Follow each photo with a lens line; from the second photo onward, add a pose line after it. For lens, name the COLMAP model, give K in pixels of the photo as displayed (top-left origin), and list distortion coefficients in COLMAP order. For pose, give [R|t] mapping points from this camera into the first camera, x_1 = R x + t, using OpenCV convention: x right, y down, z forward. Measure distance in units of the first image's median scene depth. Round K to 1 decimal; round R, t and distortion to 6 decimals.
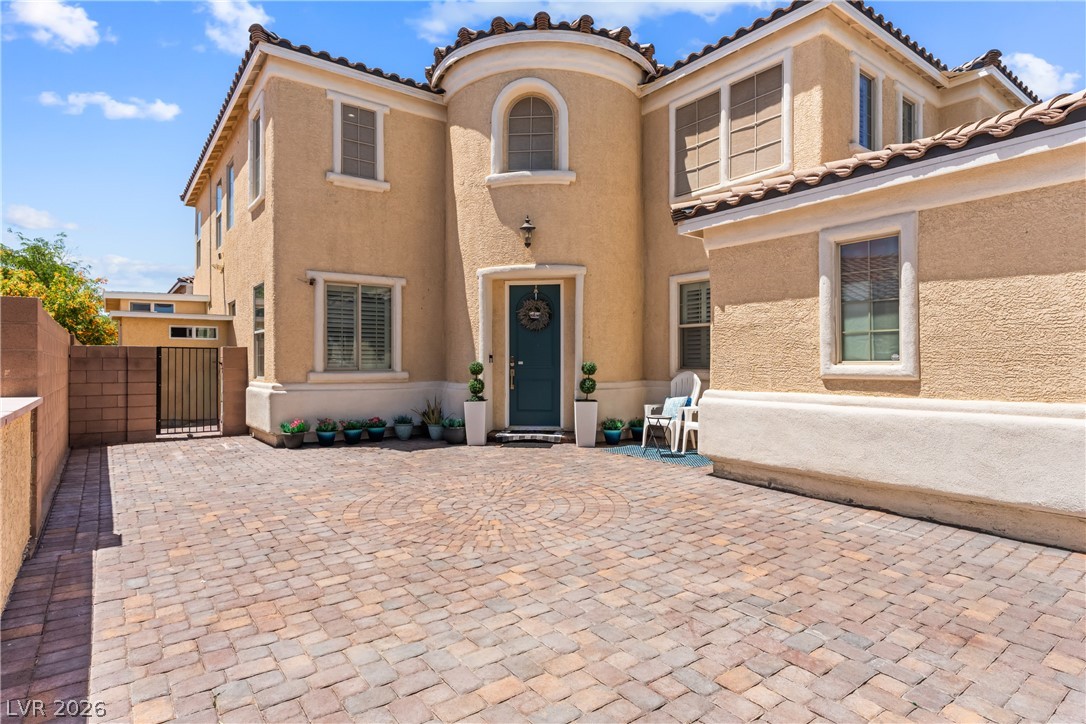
lens RADIAL K [[583.9, 0, 543.0], [0, 583.9, 362.0], [0, 0, 1]] dist [0.004025, -0.000009]
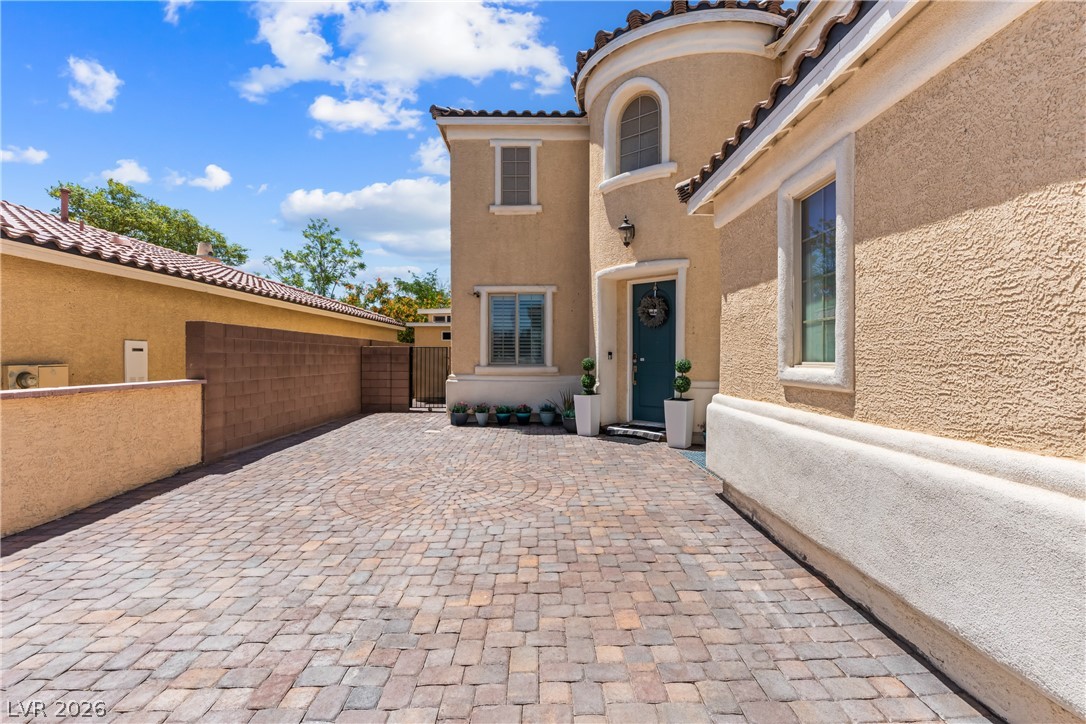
lens RADIAL K [[516.7, 0, 544.1], [0, 516.7, 359.5], [0, 0, 1]] dist [0.002170, 0.001037]
pose [[0.805685, 0.005722, -0.592317, 0.389936], [-0.001688, 0.999971, 0.007365, -0.005378], [0.592342, -0.004934, 0.805671, 0.183711]]
